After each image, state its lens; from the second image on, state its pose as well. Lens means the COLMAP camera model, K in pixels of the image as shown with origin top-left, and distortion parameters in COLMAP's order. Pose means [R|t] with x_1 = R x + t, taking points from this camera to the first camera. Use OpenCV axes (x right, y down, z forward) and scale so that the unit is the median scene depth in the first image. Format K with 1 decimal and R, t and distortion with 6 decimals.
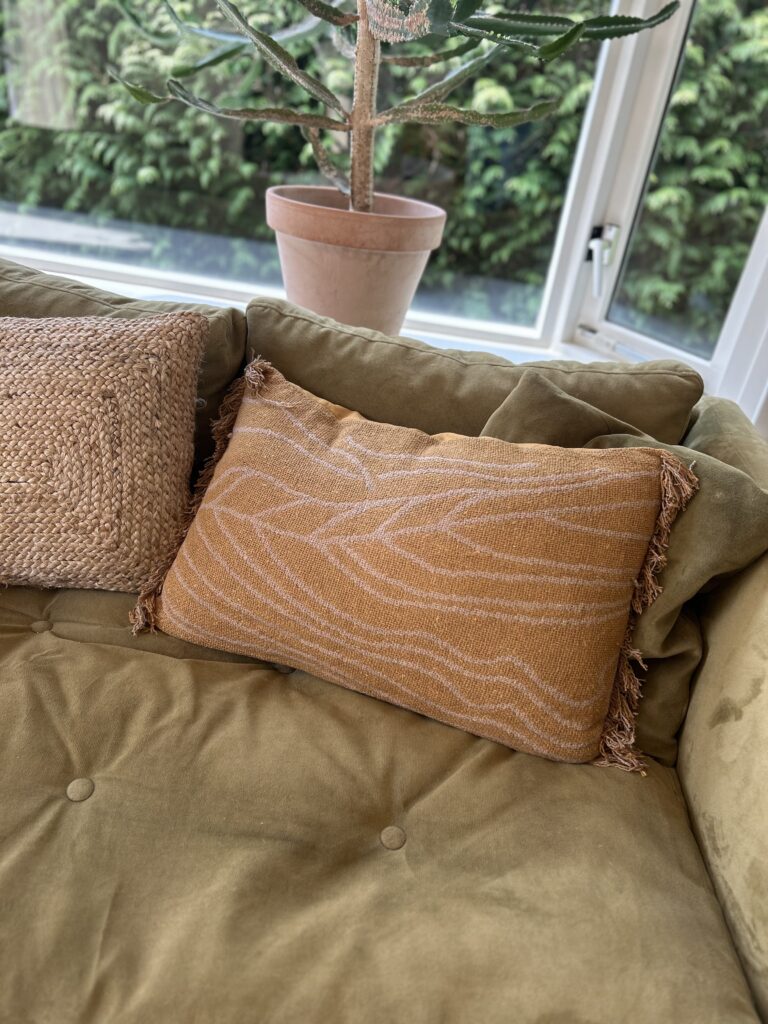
lens RADIAL K [[781.5, 0, 378.3], [0, 781.5, 506.8], [0, 0, 1]] dist [0.060471, -0.078310]
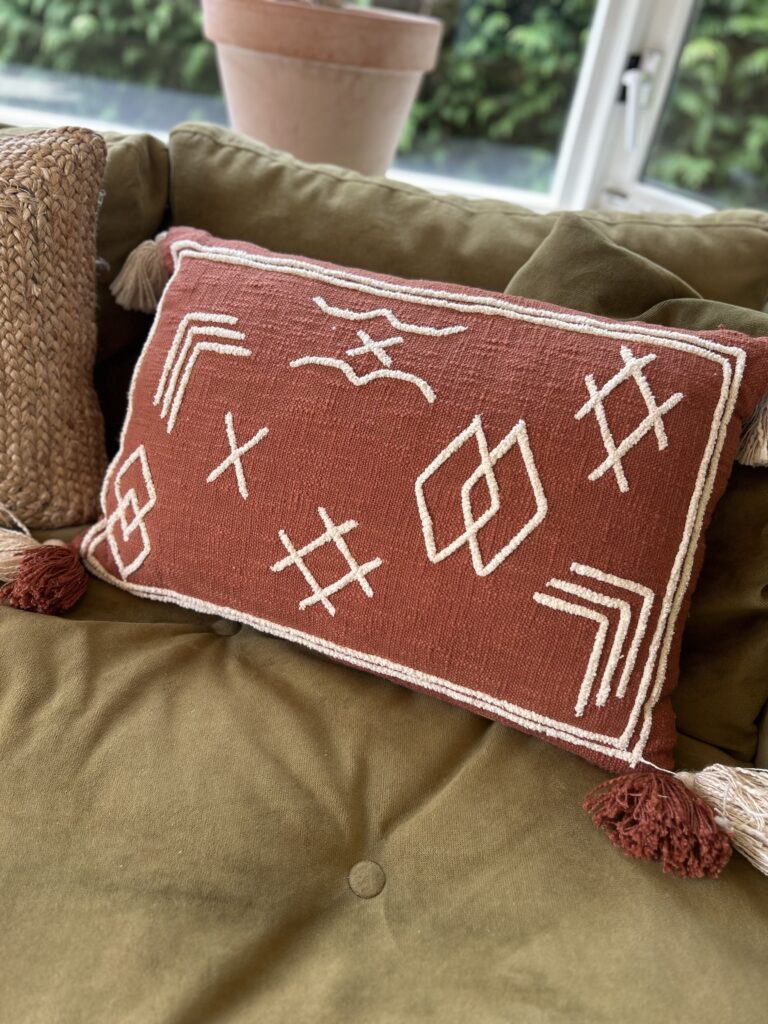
lens RADIAL K [[781.5, 0, 373.8], [0, 781.5, 506.8], [0, 0, 1]] dist [0.060471, -0.078310]
pose [[0.999941, -0.003177, 0.010397, 0.014323], [0.002114, 0.994919, 0.100655, 0.016408], [-0.010664, -0.100627, 0.994867, 0.265934]]
